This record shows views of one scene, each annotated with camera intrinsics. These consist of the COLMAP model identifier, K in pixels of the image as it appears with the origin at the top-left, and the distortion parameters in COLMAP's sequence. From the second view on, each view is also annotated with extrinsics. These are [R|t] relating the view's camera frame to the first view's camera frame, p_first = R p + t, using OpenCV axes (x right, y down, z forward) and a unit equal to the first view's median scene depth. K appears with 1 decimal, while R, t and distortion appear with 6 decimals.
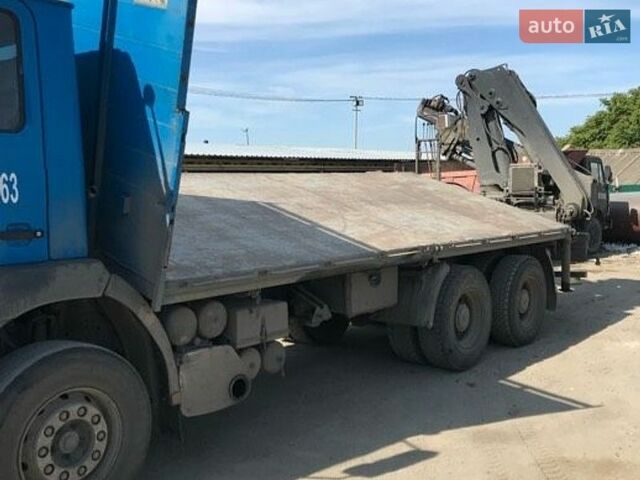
lens RADIAL K [[651.1, 0, 318.4], [0, 651.1, 226.3], [0, 0, 1]] dist [0.073707, -0.235437]
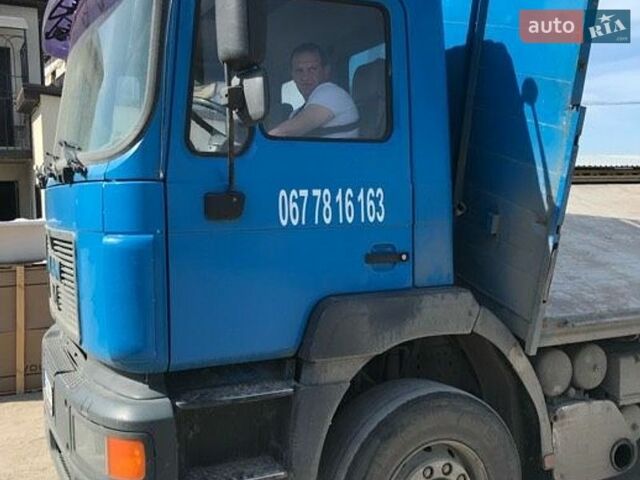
lens RADIAL K [[651.1, 0, 318.4], [0, 651.1, 226.3], [0, 0, 1]] dist [0.073707, -0.235437]
pose [[0.901648, 0.012345, -0.432295, -0.139649], [-0.021247, 0.999650, -0.015769, -0.012217], [0.431949, 0.023404, 0.901594, 0.148767]]
